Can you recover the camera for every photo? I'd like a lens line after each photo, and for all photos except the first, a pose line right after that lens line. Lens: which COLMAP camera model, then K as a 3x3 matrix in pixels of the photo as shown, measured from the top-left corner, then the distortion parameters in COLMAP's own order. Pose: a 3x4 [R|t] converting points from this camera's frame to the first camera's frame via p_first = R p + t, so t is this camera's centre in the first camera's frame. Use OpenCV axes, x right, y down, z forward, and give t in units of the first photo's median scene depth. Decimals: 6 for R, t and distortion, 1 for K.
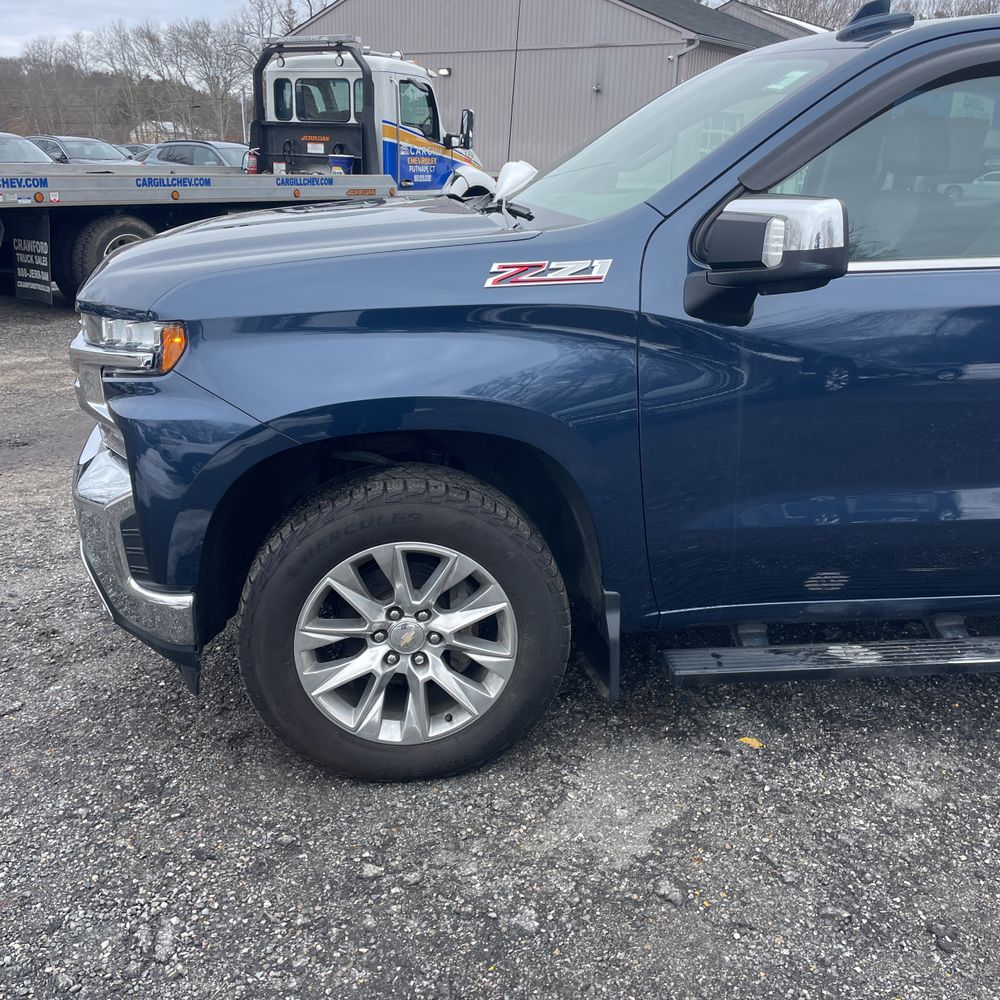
lens RADIAL K [[1016.8, 0, 495.3], [0, 1016.8, 492.2], [0, 0, 1]] dist [0.034270, 0.000000]
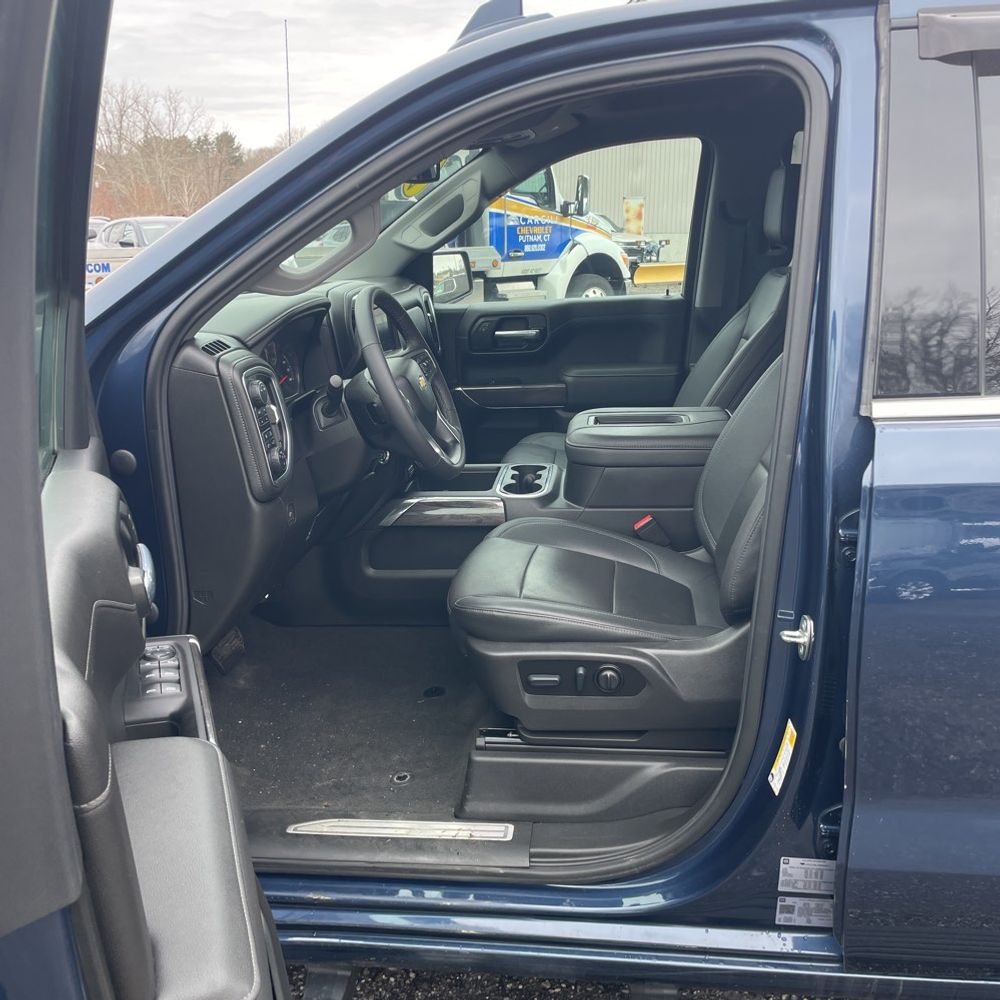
lens RADIAL K [[1016.8, 0, 503.3], [0, 1016.8, 503.3], [0, 0, 1]] dist [0.034270, 0.000000]
pose [[0.978603, 0.019062, -0.204873, 0.102936], [-0.028866, 0.998571, -0.044970, -0.026651], [0.203723, 0.049921, 0.977755, 0.077441]]
